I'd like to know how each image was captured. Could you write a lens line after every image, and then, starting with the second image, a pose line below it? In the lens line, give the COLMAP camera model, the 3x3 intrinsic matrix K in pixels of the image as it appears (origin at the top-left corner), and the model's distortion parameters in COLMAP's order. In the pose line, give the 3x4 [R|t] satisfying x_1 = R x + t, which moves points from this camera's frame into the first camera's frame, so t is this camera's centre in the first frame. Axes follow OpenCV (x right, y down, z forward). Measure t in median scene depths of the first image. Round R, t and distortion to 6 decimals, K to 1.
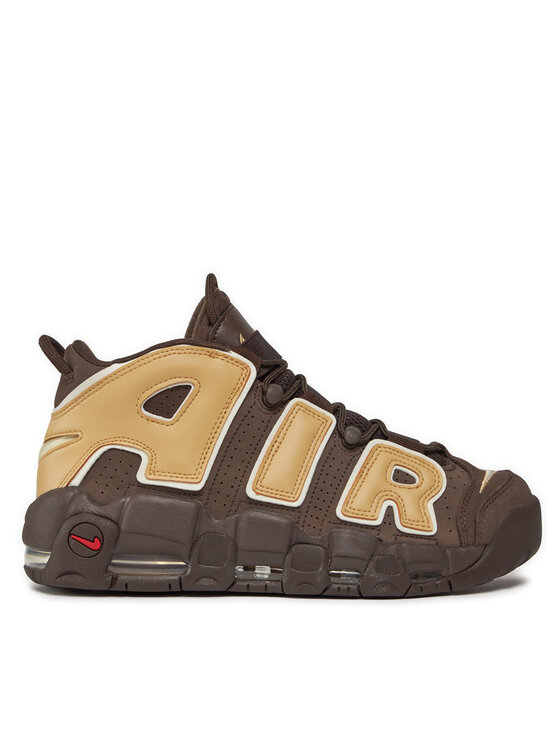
lens RADIAL K [[1489.7, 0, 280.1], [0, 1489.7, 373.3], [0, 0, 1]] dist [0.045489, 0.000000]
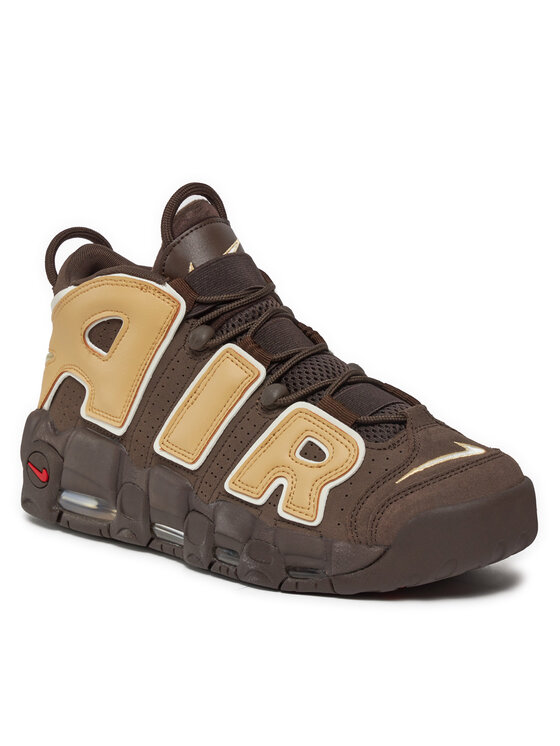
lens RADIAL K [[2170.2, 0, 279.9], [0, 2170.2, 372.8], [0, 0, 1]] dist [-0.247273, 0.000000]
pose [[0.772310, 0.121502, -0.623518, 0.841898], [-0.007554, 0.983225, 0.182240, -0.201533], [0.635201, -0.136036, 0.760272, 0.058109]]
